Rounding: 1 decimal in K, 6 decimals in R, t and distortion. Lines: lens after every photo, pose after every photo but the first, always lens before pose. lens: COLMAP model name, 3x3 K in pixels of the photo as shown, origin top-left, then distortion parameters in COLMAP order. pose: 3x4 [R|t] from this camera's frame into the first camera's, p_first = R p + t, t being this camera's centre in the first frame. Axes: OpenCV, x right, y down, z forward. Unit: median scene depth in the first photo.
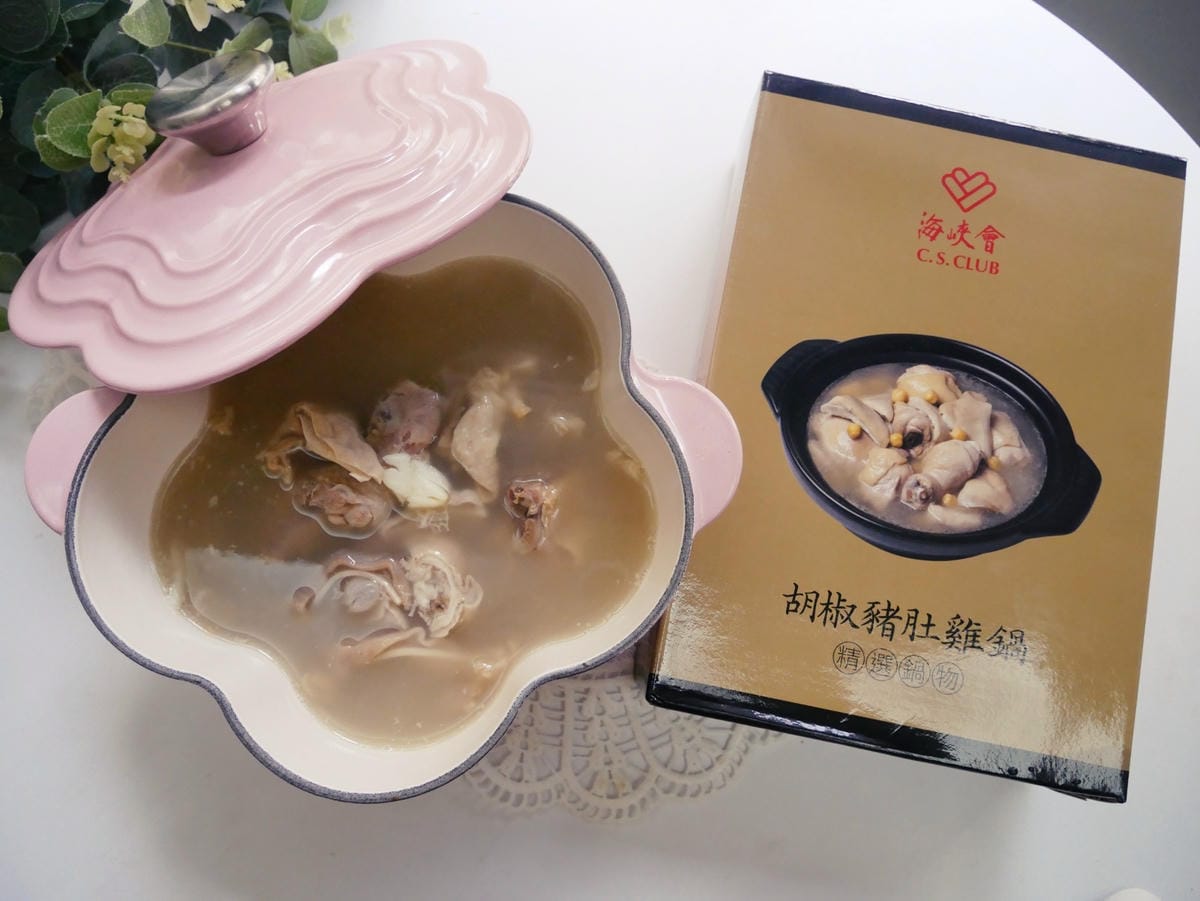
lens RADIAL K [[873.9, 0, 603.7], [0, 873.9, 476.9], [0, 0, 1]] dist [-0.068062, 0.028266]
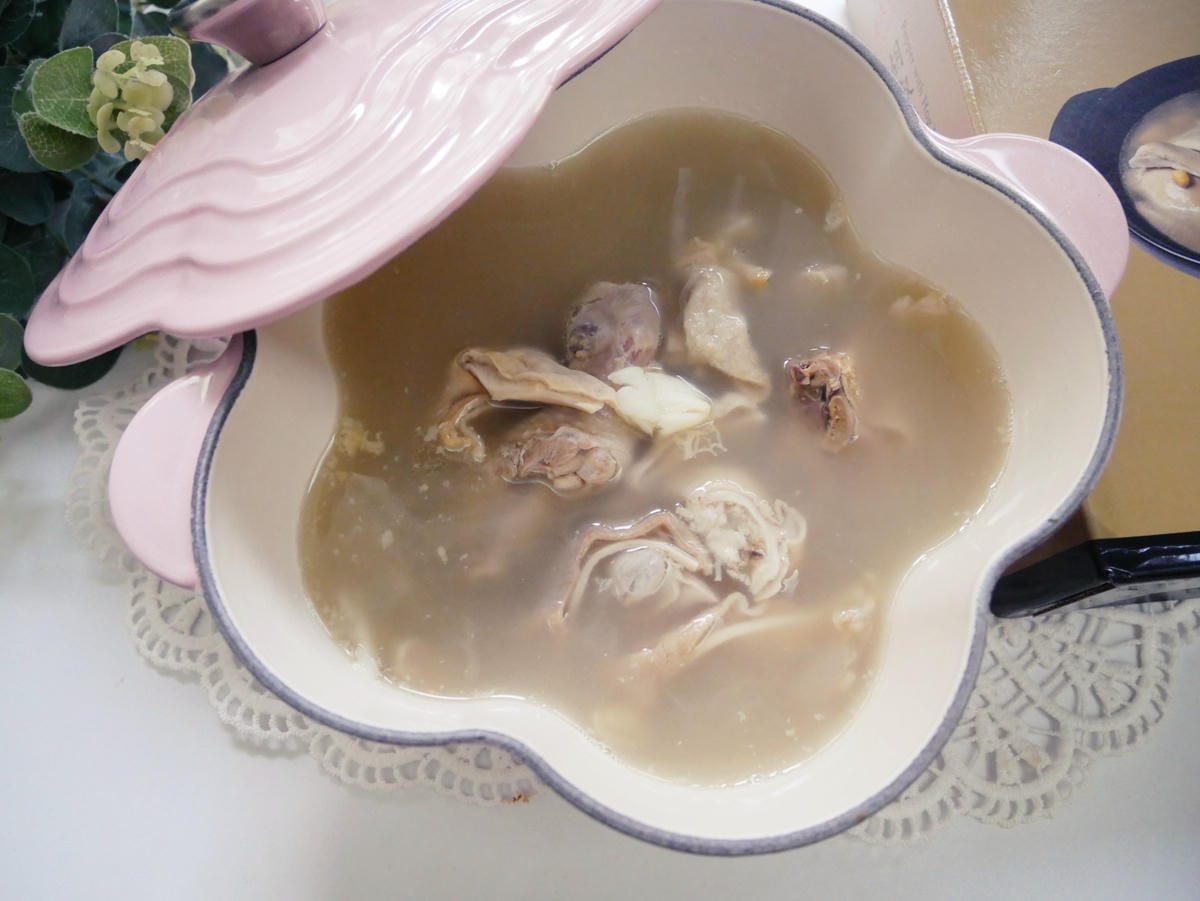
lens RADIAL K [[873.9, 0, 603.7], [0, 873.9, 476.9], [0, 0, 1]] dist [-0.068062, 0.028266]
pose [[0.955015, -0.290593, 0.059179, -0.317868], [0.296300, 0.943314, -0.149553, 0.156005], [-0.012366, 0.160360, 0.986981, 0.314442]]
